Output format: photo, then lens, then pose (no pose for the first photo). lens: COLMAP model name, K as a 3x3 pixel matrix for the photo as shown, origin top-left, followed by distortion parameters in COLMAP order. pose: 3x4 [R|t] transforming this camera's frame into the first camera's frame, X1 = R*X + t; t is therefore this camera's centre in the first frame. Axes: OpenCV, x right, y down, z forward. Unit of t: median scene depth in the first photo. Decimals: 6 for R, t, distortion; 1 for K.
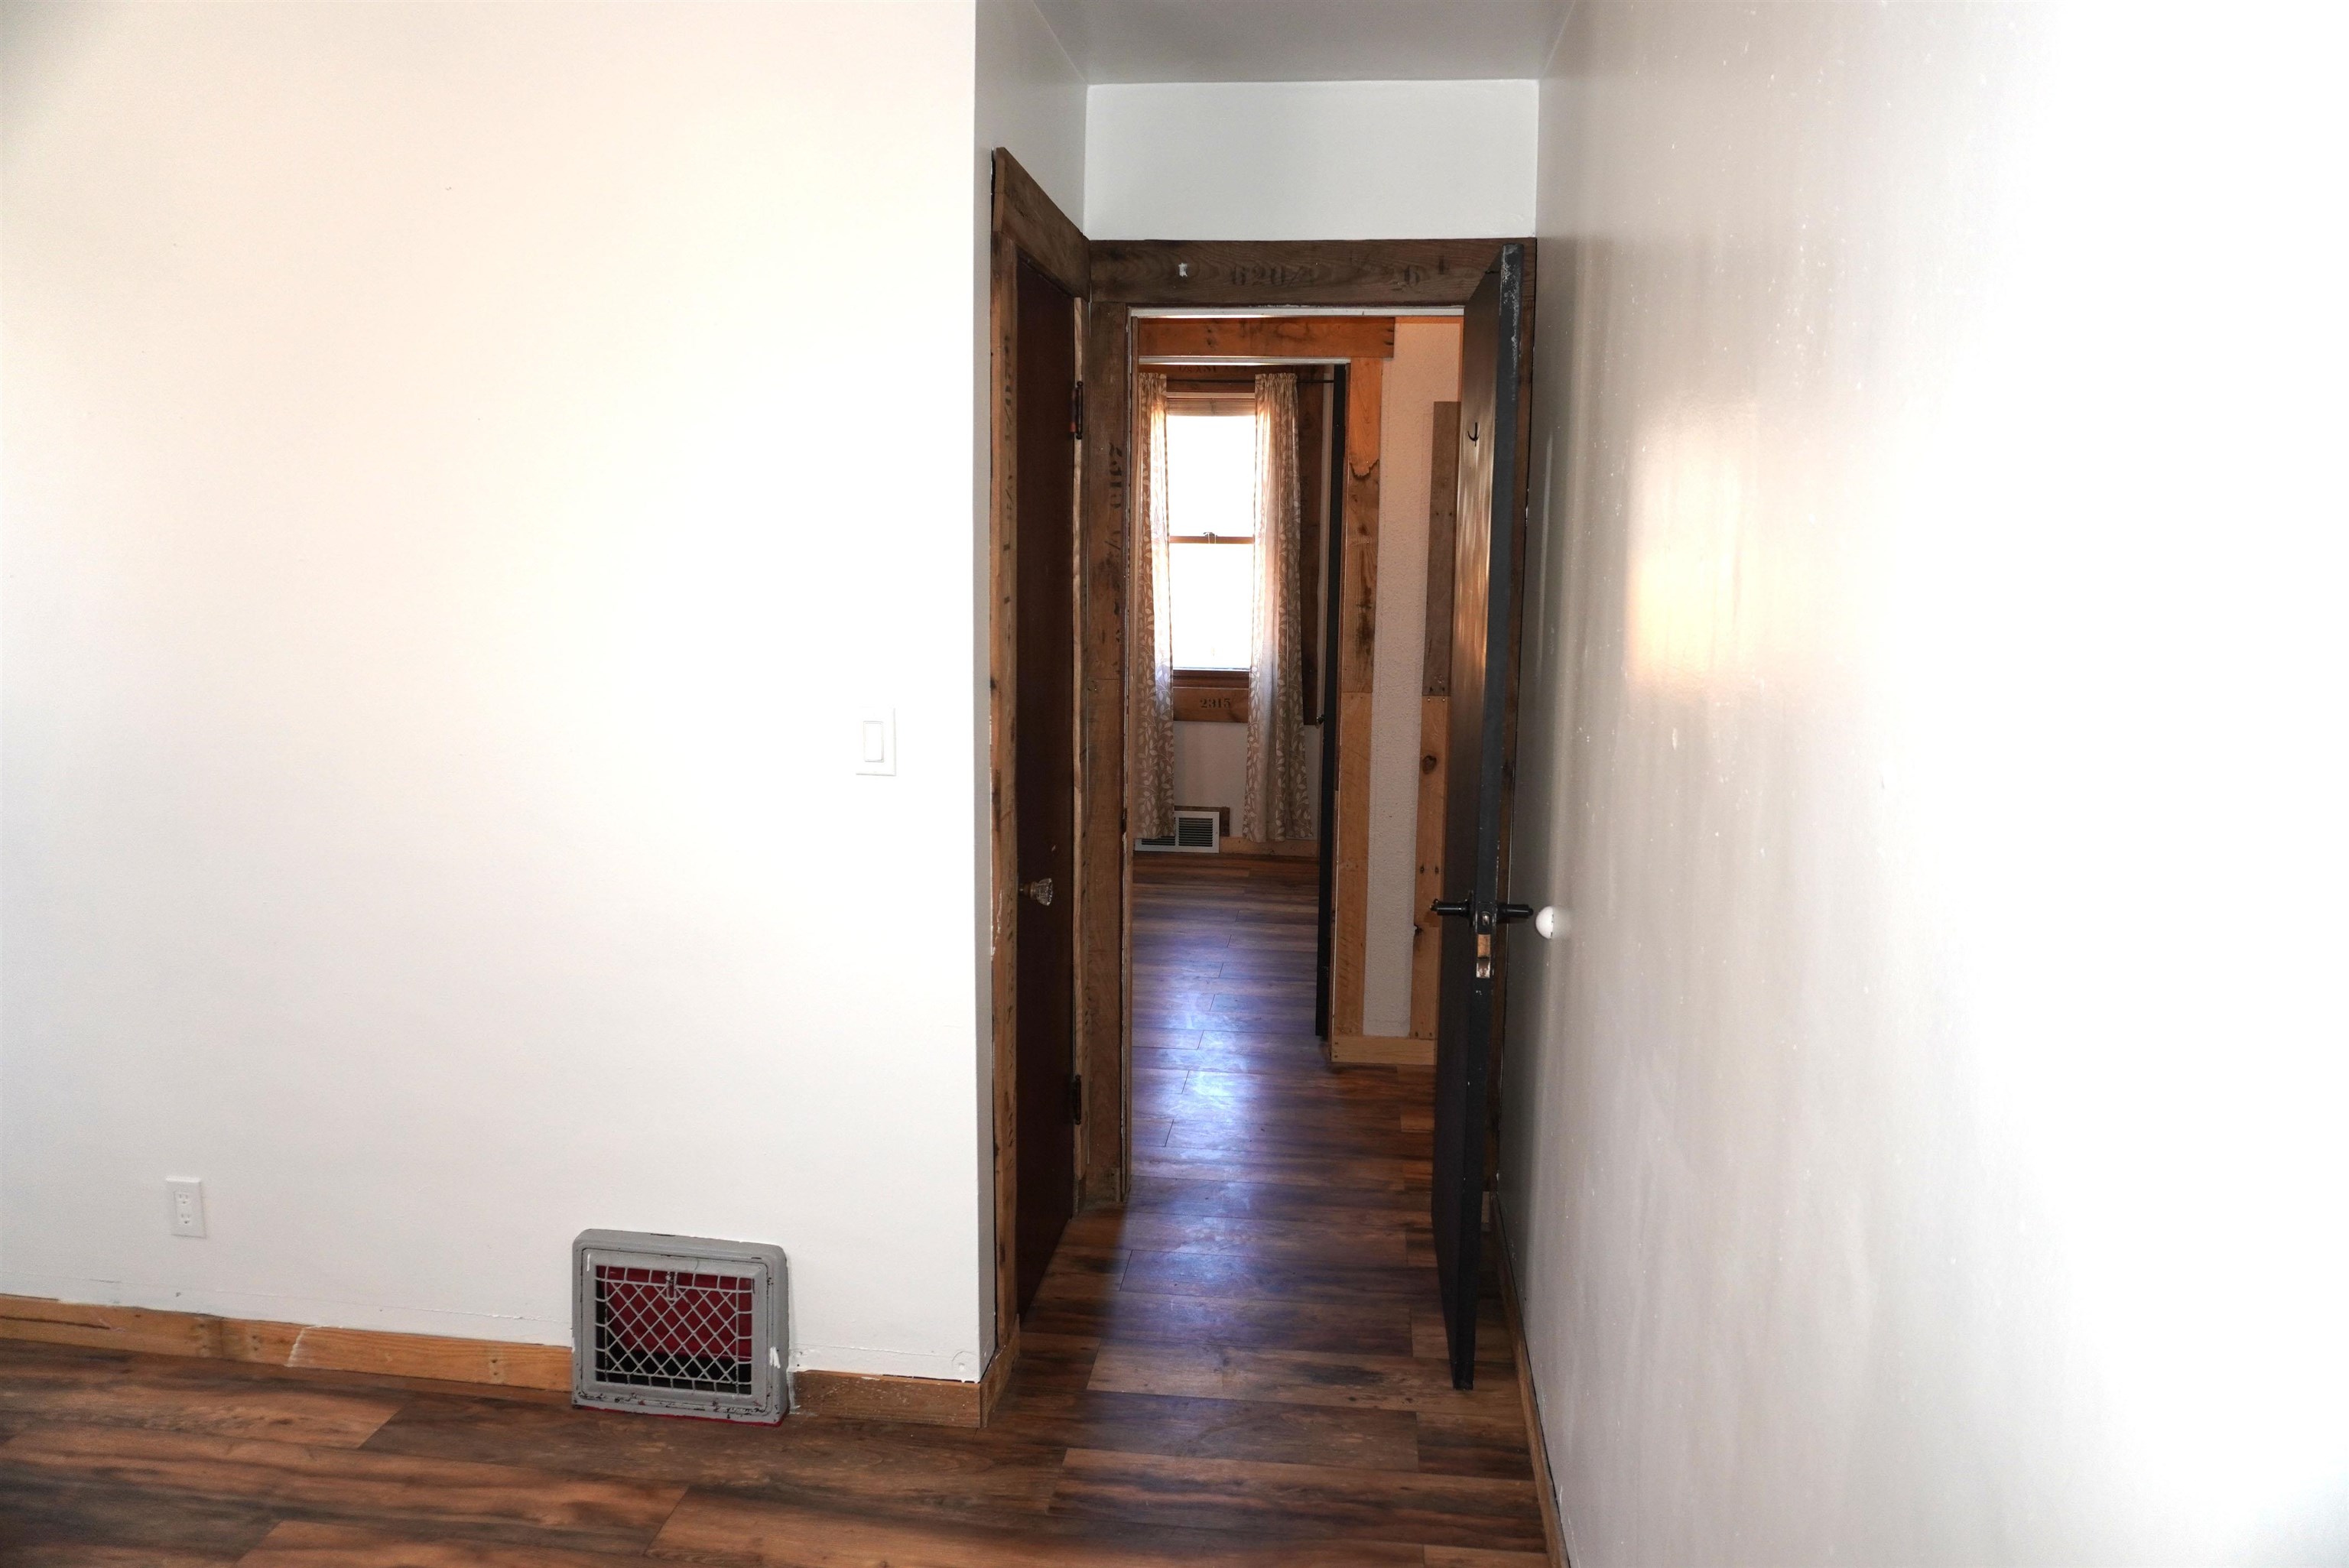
lens RADIAL K [[1570.2, 0, 1185.6], [0, 1570.2, 765.5], [0, 0, 1]] dist [-0.040051, 0.028705]
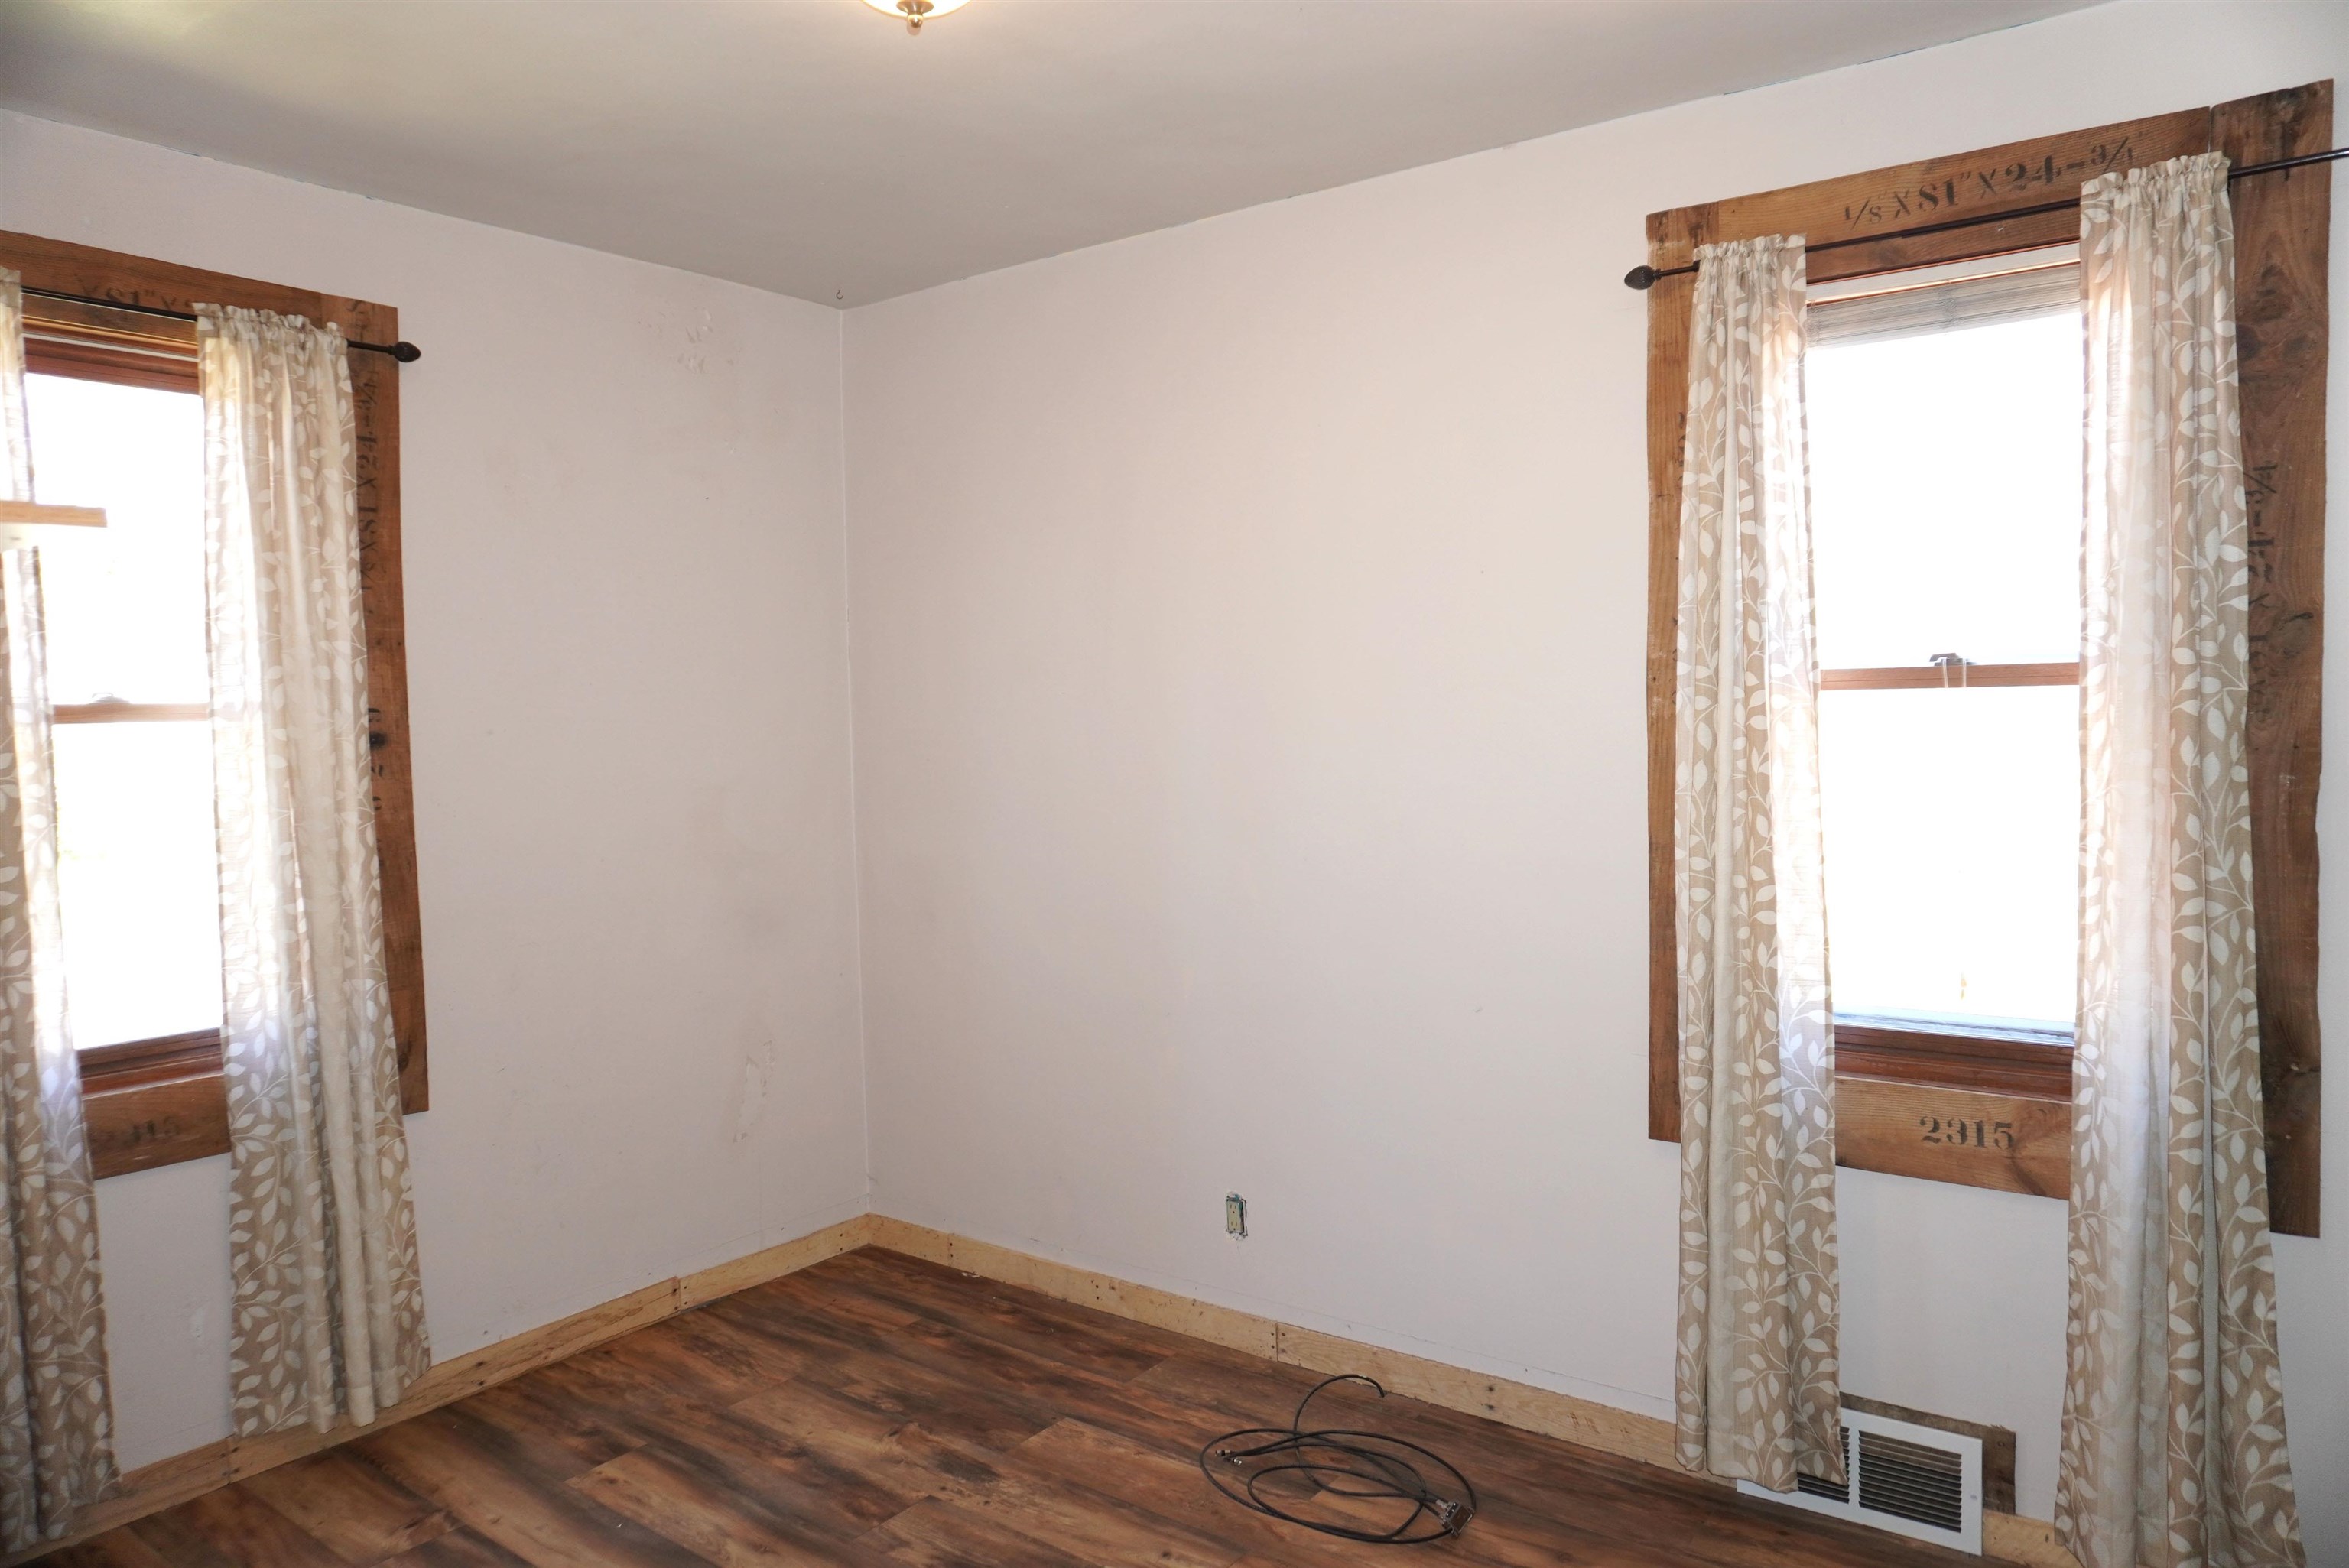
lens RADIAL K [[1570.2, 0, 1161.8], [0, 1570.2, 773.3], [0, 0, 1]] dist [-0.040051, 0.028705]
pose [[0.863775, -0.006146, -0.503840, 0.040168], [-0.040767, 0.995795, -0.082037, -0.085834], [0.502226, 0.091401, 0.859892, 0.611063]]
